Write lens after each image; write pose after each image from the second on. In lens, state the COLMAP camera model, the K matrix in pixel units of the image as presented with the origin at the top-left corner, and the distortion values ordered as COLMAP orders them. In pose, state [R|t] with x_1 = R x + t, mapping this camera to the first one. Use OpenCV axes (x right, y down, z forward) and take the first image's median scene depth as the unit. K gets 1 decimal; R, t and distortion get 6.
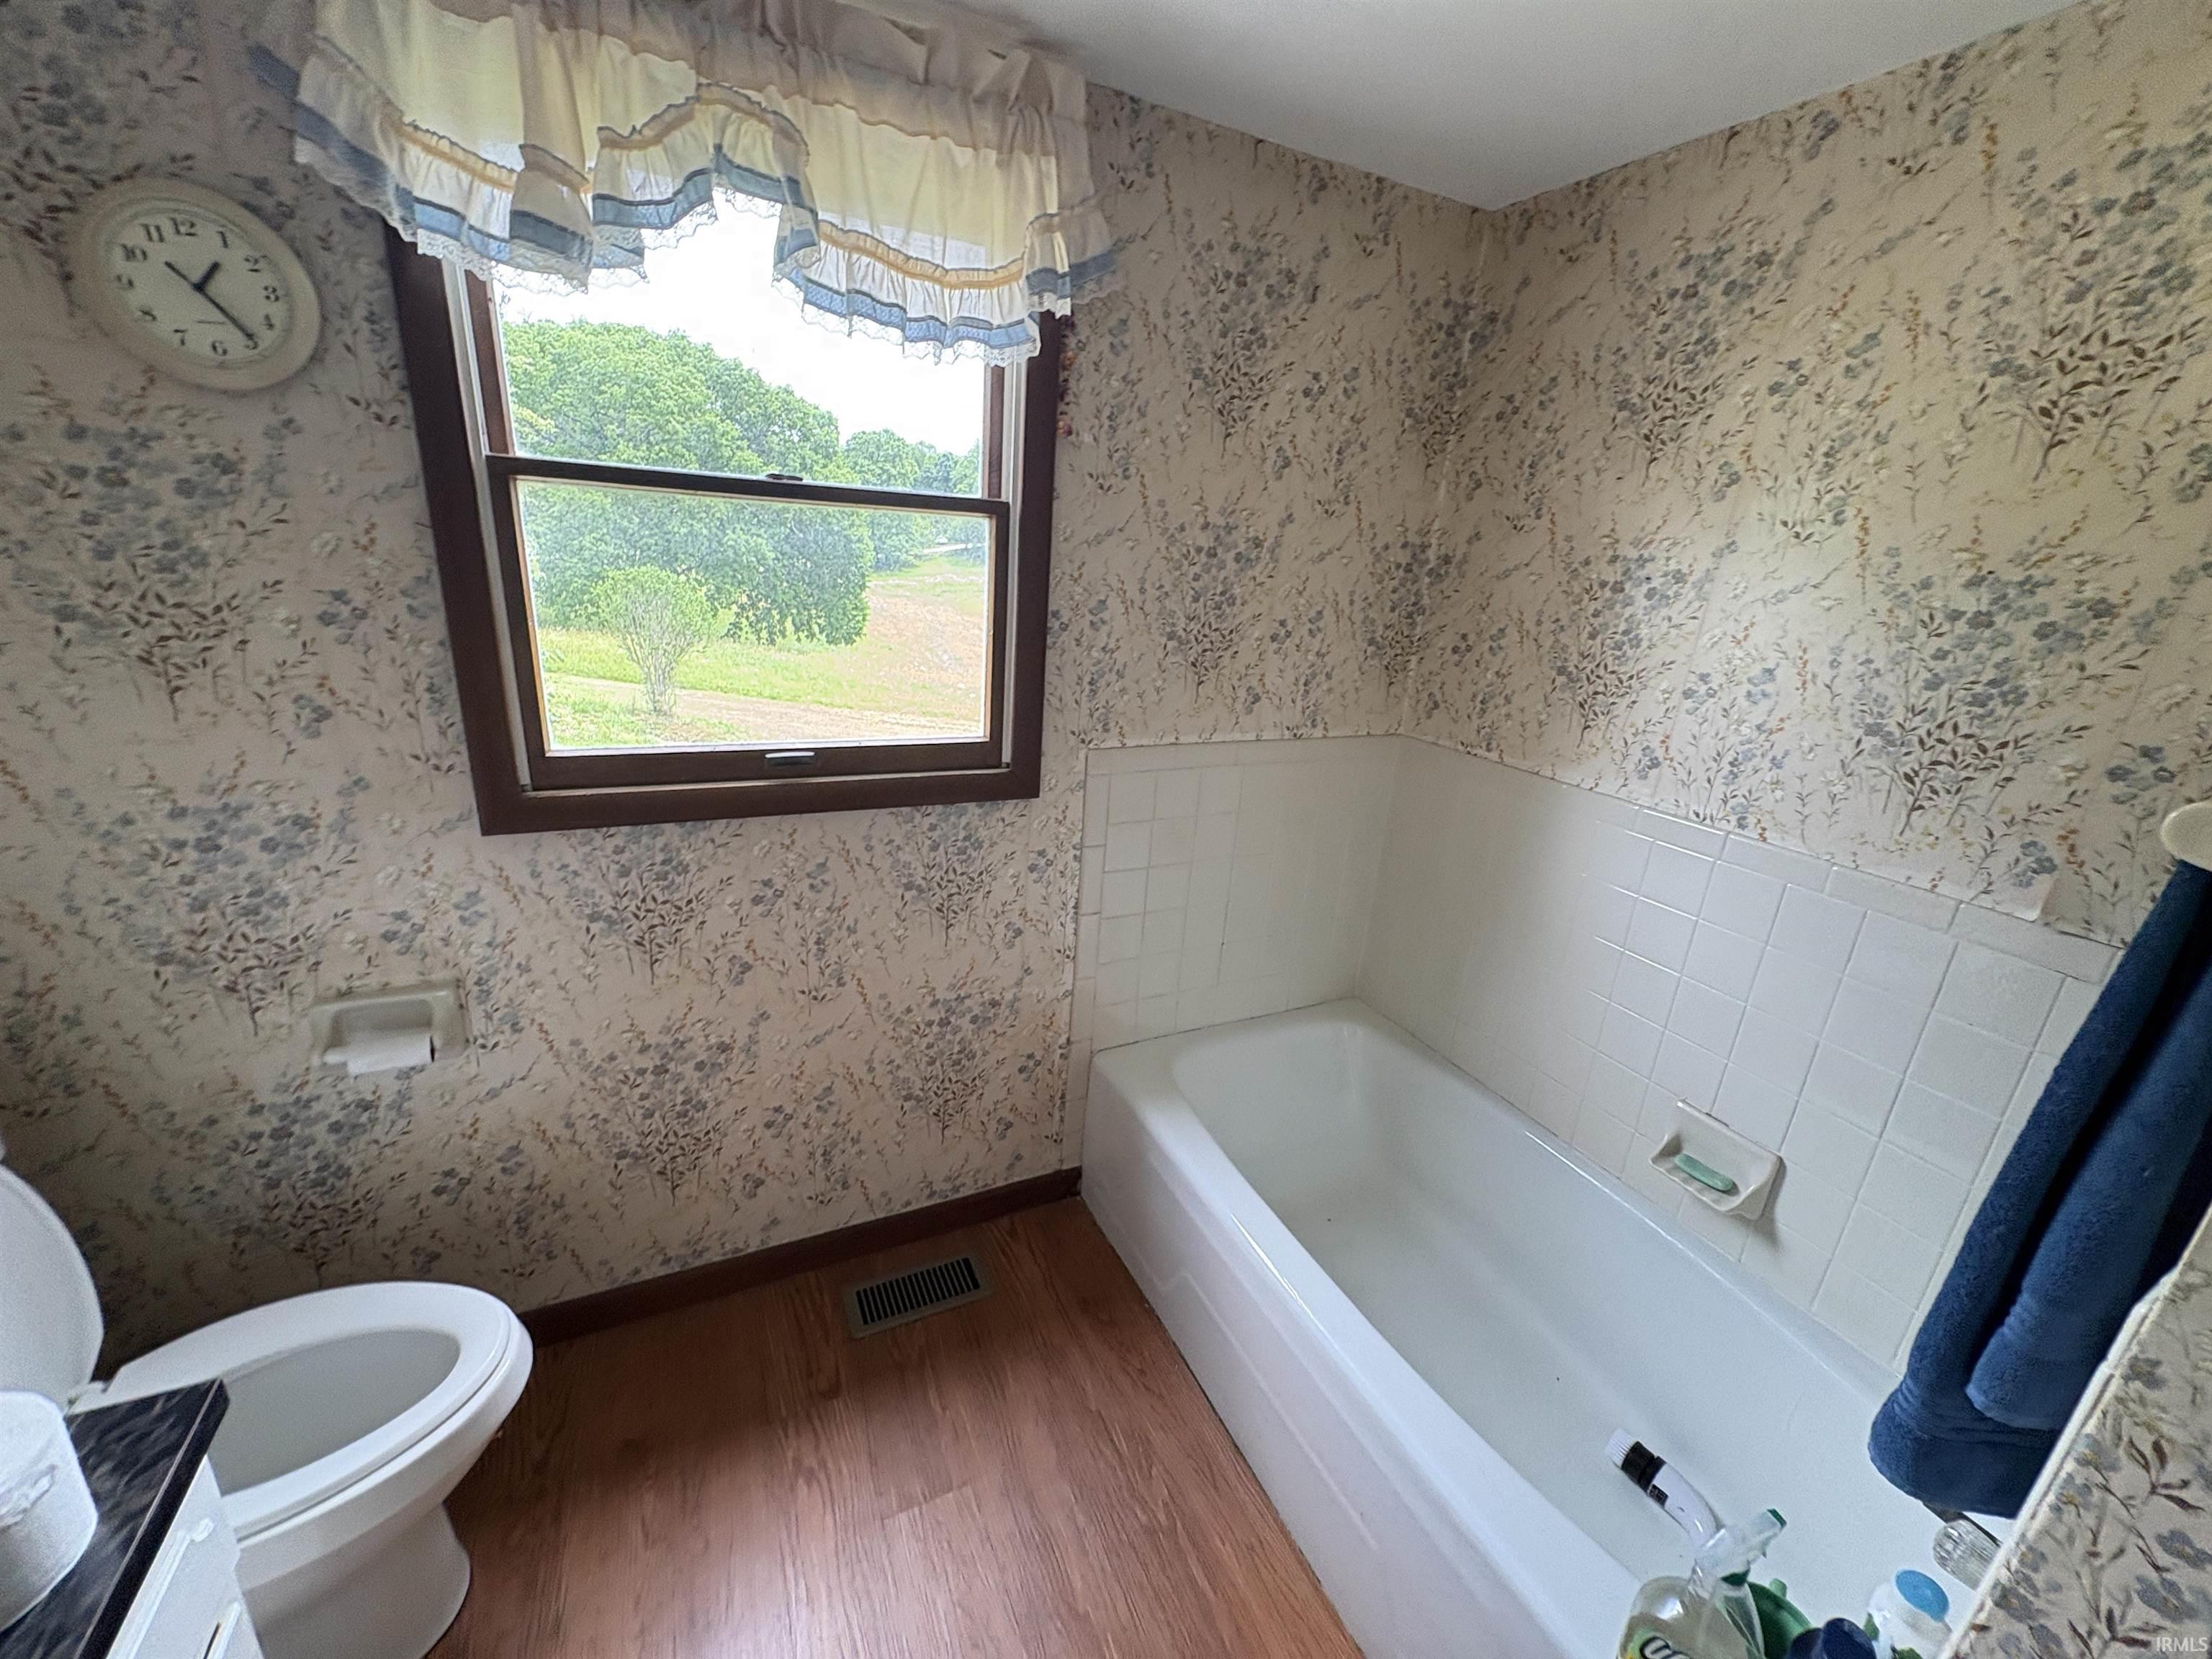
lens RADIAL K [[882.6, 0, 1105.3], [0, 882.6, 826.0], [0, 0, 1]] dist [-0.001824, 0.000026]
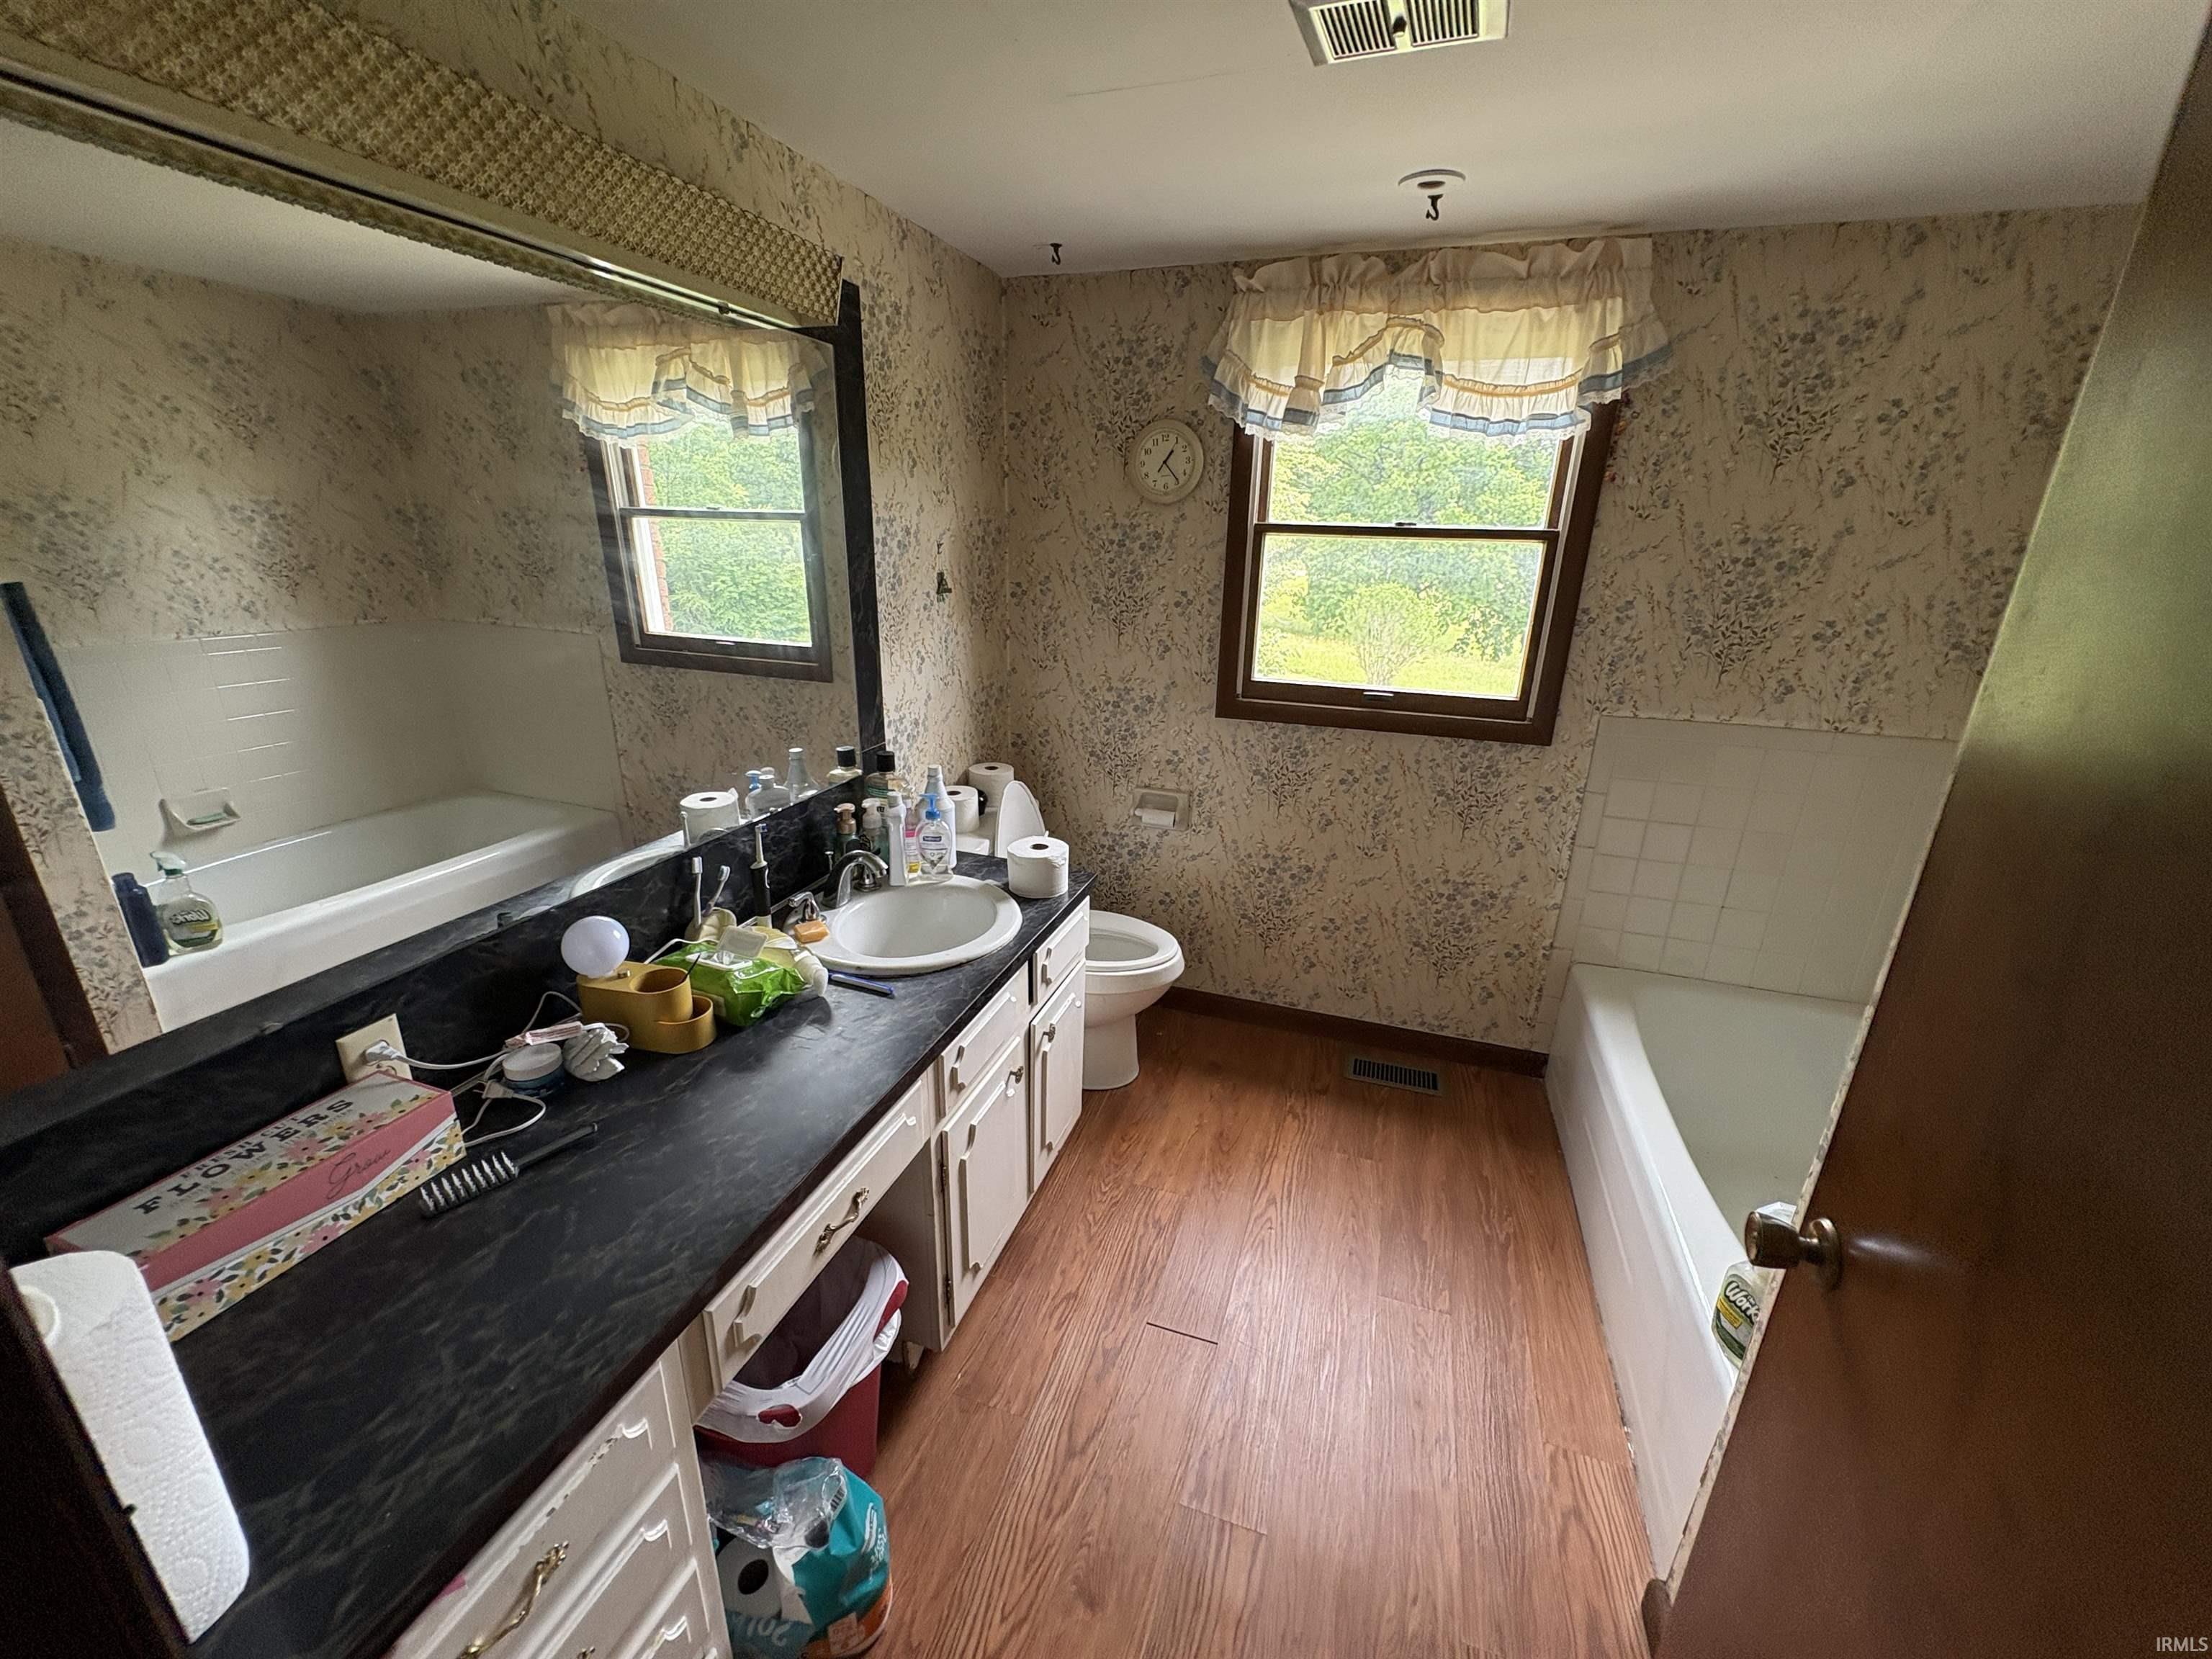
lens RADIAL K [[882.6, 0, 1103.8], [0, 882.6, 833.5], [0, 0, 1]] dist [-0.001824, 0.000026]
pose [[0.712957, 0.173230, -0.679473, 0.468120], [-0.196422, 0.979548, 0.043632, 0.216487], [0.673135, 0.102356, 0.732402, -0.547704]]
